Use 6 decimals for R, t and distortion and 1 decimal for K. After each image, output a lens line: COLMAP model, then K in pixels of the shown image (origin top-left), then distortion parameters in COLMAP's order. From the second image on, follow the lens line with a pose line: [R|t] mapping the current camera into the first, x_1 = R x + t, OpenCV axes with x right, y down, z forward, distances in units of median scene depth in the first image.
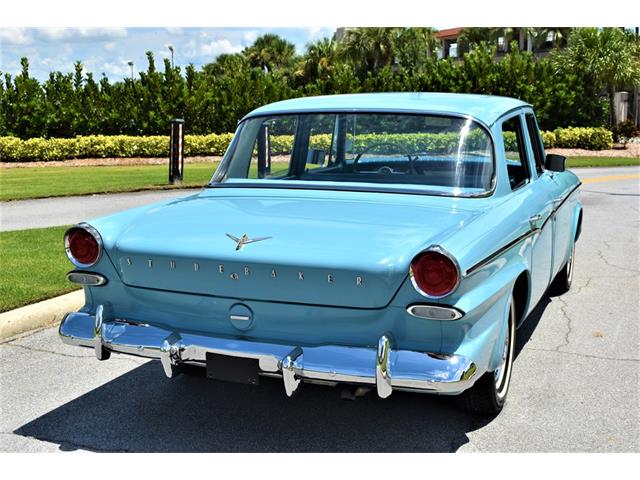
lens RADIAL K [[885.2, 0, 353.1], [0, 885.2, 240.8], [0, 0, 1]] dist [-0.067207, 0.004696]
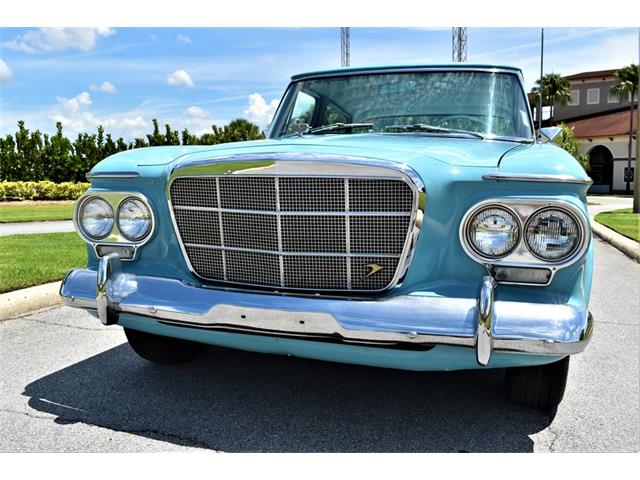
lens RADIAL K [[642.4, 0, 320.0], [0, 642.4, 240.0], [0, 0, 1]] dist [-0.075581, 0.015919]
pose [[0.999468, 0.004293, 0.032322, -0.014719], [-0.002778, 0.998903, -0.046746, 0.010569], [-0.032487, 0.046632, 0.998384, 0.048048]]
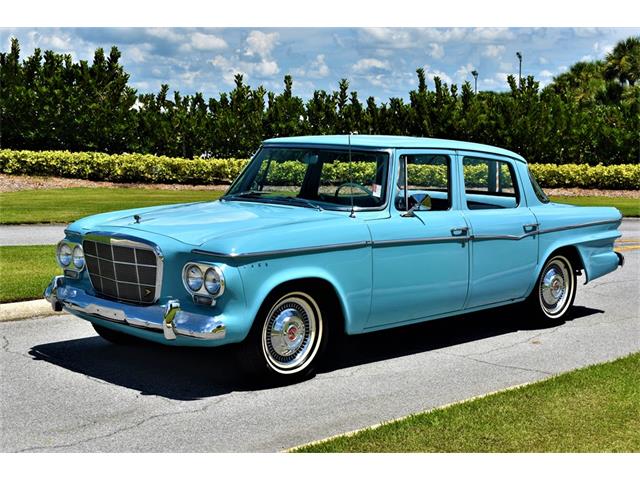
lens RADIAL K [[1092.9, 0, 320.0], [0, 1092.9, 240.0], [0, 0, 1]] dist [-0.012926, 0.062332]
pose [[0.929420, 0.050506, -0.365550, 0.094464], [-0.067811, 0.997096, -0.034648, 0.005833], [0.362739, 0.056991, 0.930147, -0.071459]]
